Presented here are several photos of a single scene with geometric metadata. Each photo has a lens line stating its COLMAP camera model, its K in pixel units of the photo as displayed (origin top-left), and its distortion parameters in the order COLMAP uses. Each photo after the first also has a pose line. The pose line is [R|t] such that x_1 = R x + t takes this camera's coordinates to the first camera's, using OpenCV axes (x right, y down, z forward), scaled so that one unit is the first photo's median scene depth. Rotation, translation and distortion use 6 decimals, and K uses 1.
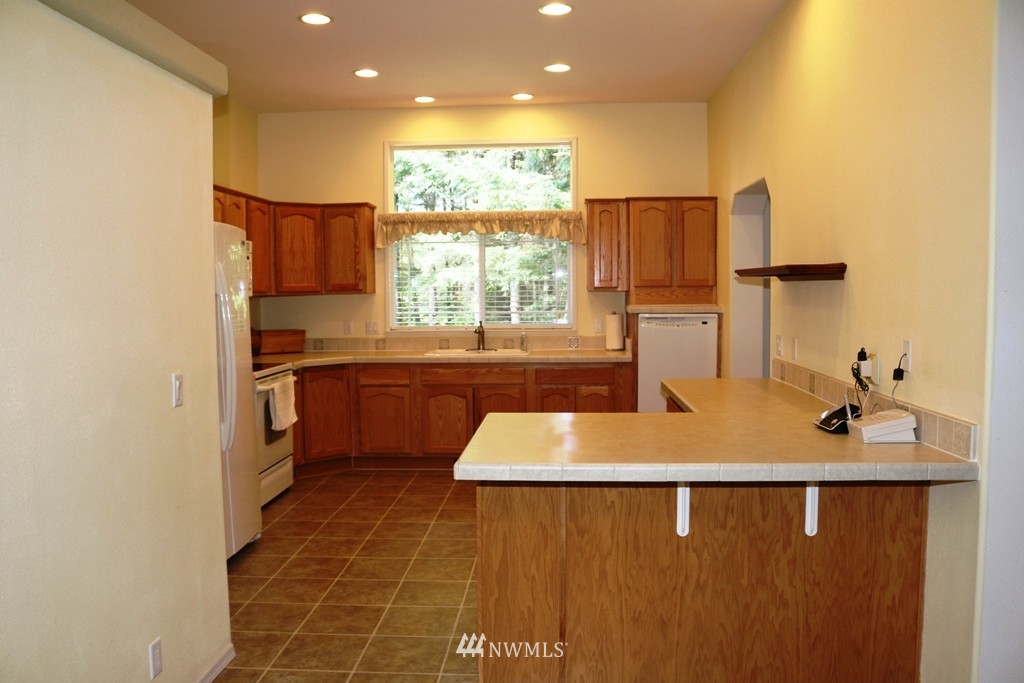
lens RADIAL K [[875.3, 0, 509.6], [0, 875.3, 341.5], [0, 0, 1]] dist [-0.111063, 0.021942]
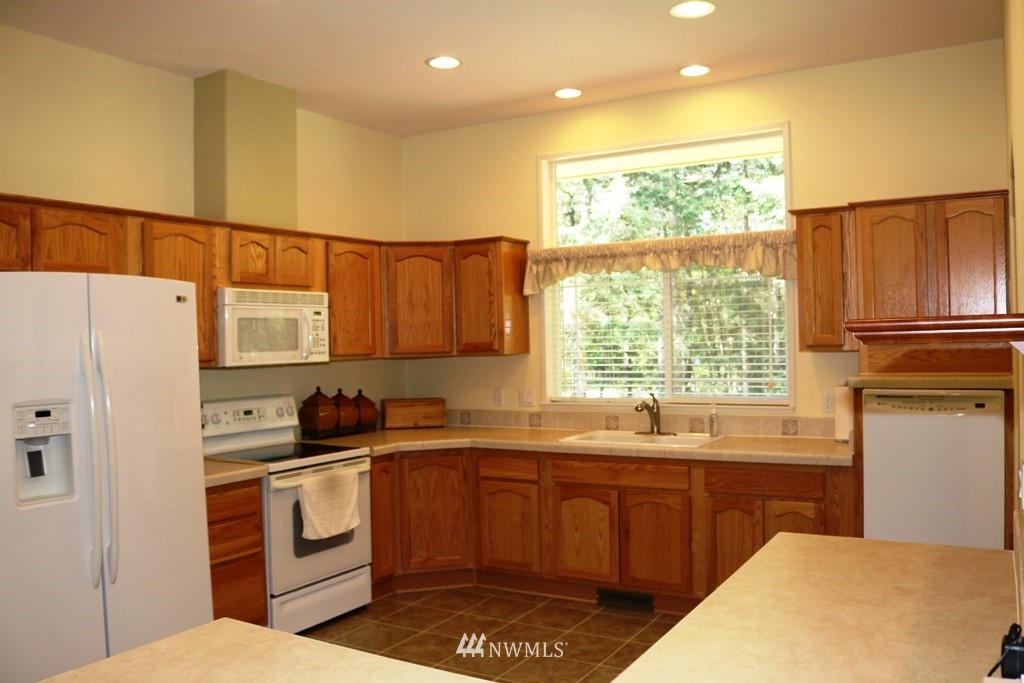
lens RADIAL K [[875.3, 0, 513.9], [0, 875.3, 344.3], [0, 0, 1]] dist [-0.111063, 0.021942]
pose [[0.880120, -0.007158, -0.474697, 0.212146], [-0.013878, 0.999071, -0.040797, -0.033891], [0.474548, 0.042494, 0.879203, 0.337074]]
